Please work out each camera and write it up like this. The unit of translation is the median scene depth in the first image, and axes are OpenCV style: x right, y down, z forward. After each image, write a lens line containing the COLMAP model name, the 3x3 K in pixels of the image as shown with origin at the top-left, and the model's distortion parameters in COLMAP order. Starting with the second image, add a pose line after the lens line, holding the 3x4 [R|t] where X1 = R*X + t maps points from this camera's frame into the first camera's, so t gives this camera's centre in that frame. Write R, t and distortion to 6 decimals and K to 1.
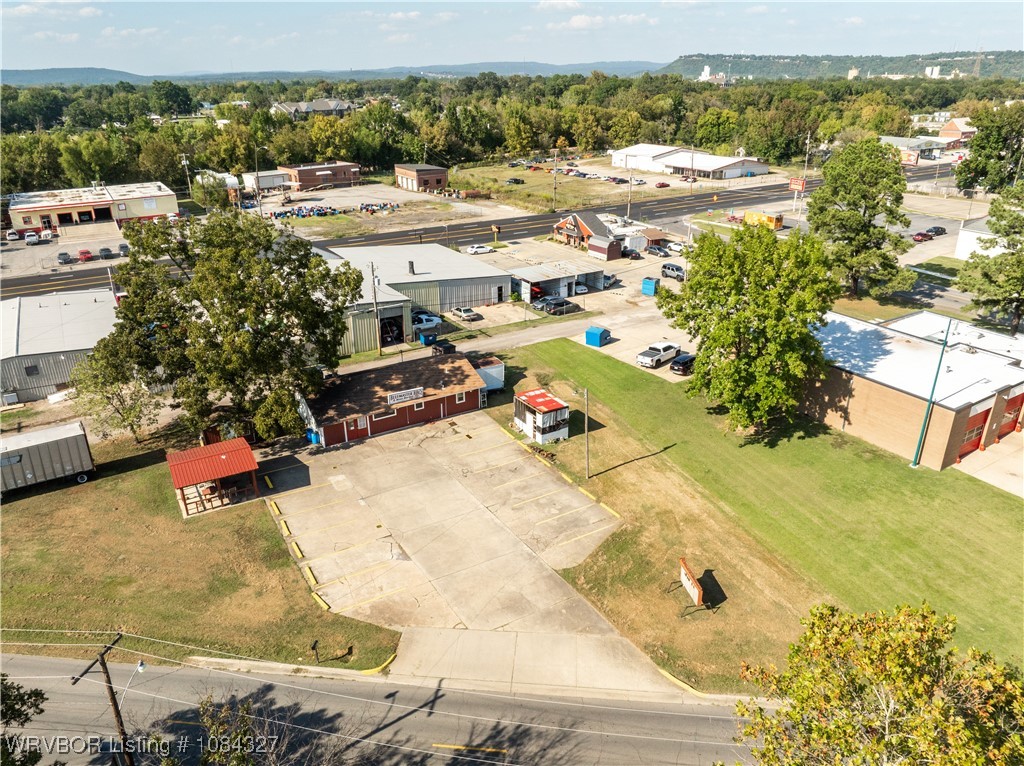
lens RADIAL K [[722.6, 0, 512.0], [0, 722.6, 383.0], [0, 0, 1]] dist [-0.036205, -0.000996]
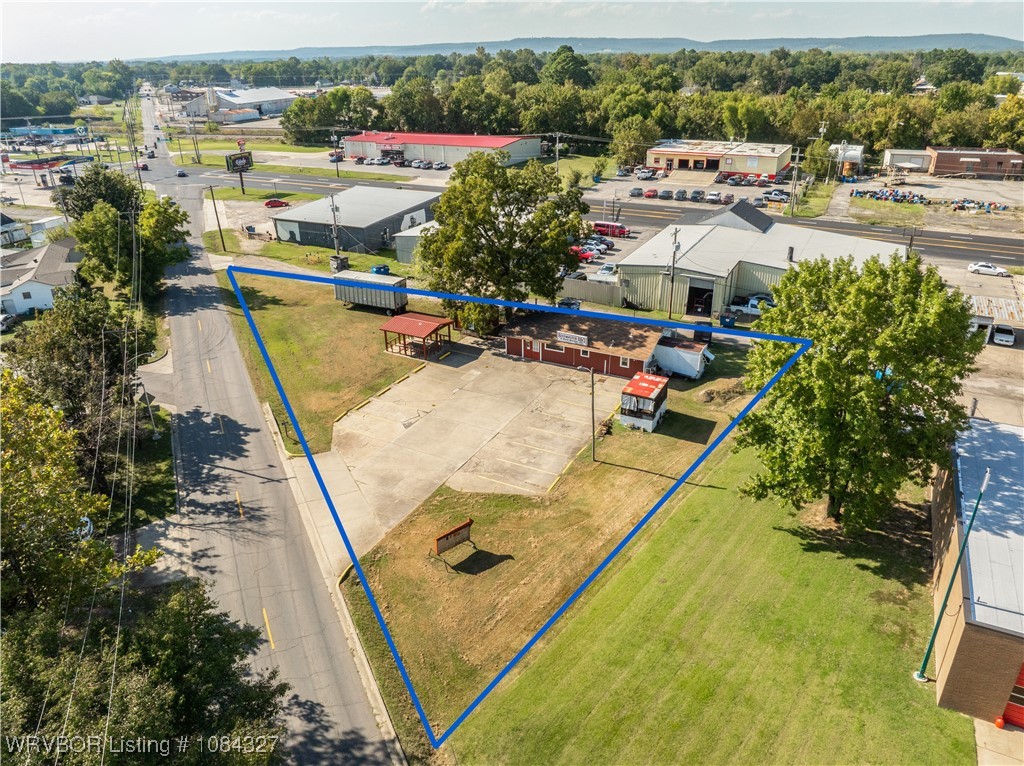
lens RADIAL K [[725.8, 0, 512.0], [0, 725.8, 383.0], [0, 0, 1]] dist [-0.064186, 0.031963]
pose [[0.510901, 0.360717, -0.780297, 0.460567], [-0.328909, 0.920659, 0.210250, -0.081138], [0.794229, 0.149230, 0.589009, 0.181875]]
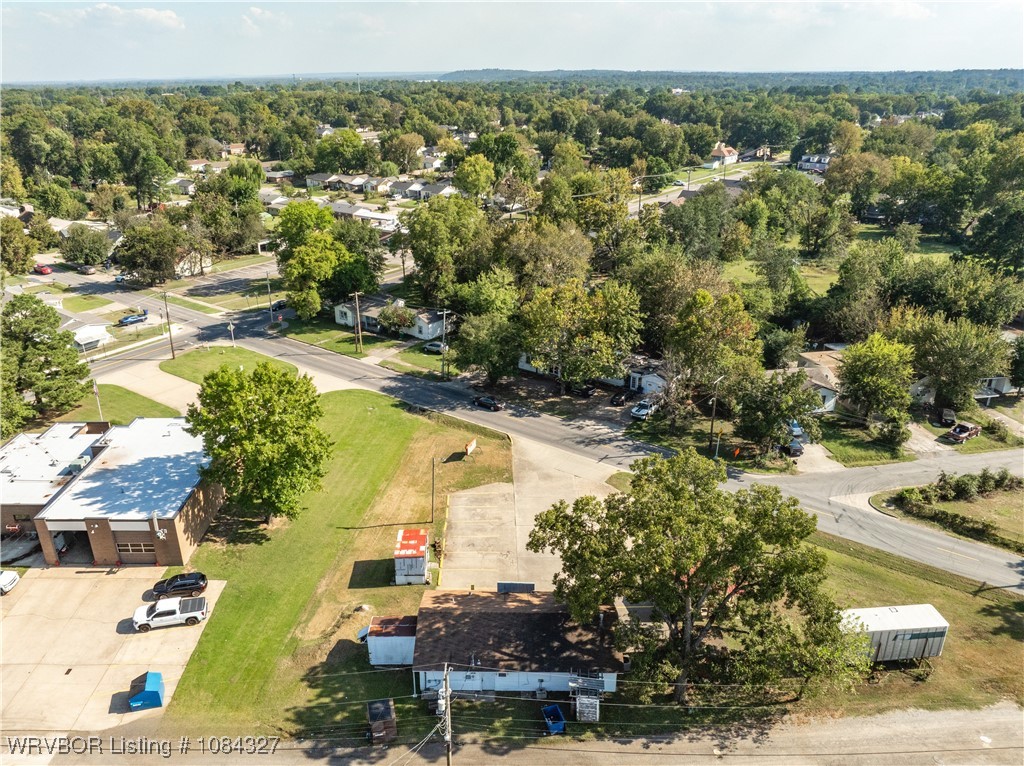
lens RADIAL K [[725.8, 0, 512.0], [0, 725.8, 383.0], [0, 0, 1]] dist [-0.064186, 0.031963]
pose [[-0.845078, -0.176147, 0.504792, -0.392293], [0.227888, 0.735425, 0.638136, -0.526630], [-0.483642, 0.654311, -0.581350, 0.909506]]
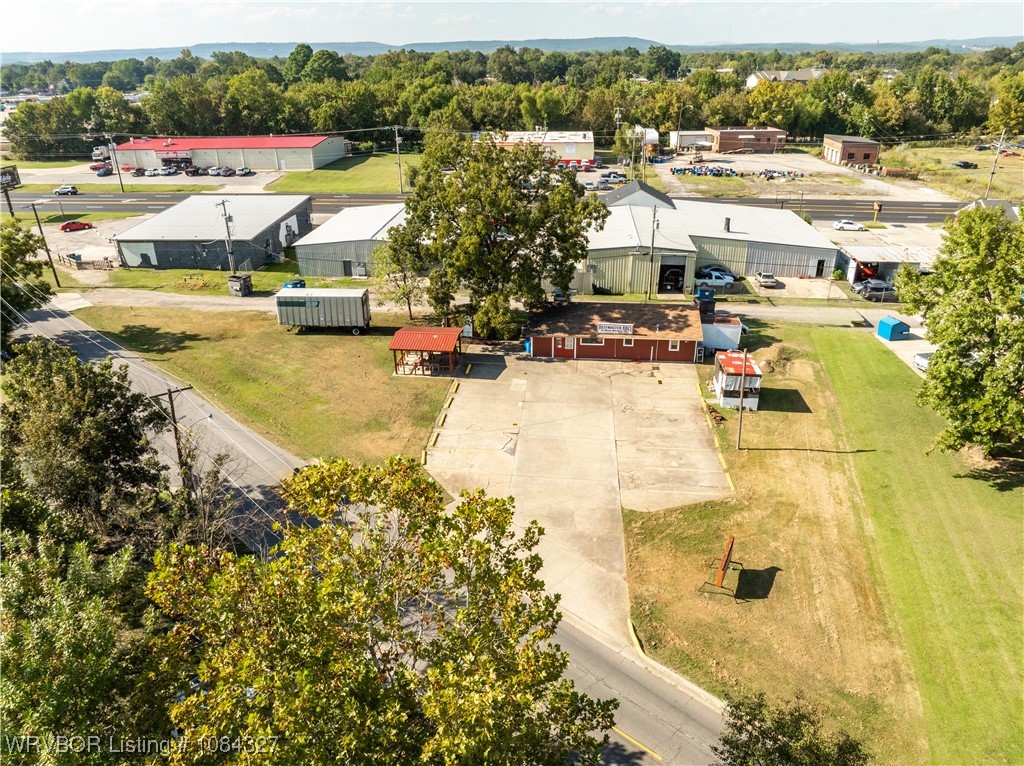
lens RADIAL K [[725.8, 0, 512.0], [0, 725.8, 383.0], [0, 0, 1]] dist [-0.064186, 0.031963]
pose [[0.799382, 0.250461, -0.546129, 0.209037], [-0.231784, 0.967161, 0.104283, 0.012582], [0.554314, 0.043222, 0.831185, 0.041526]]
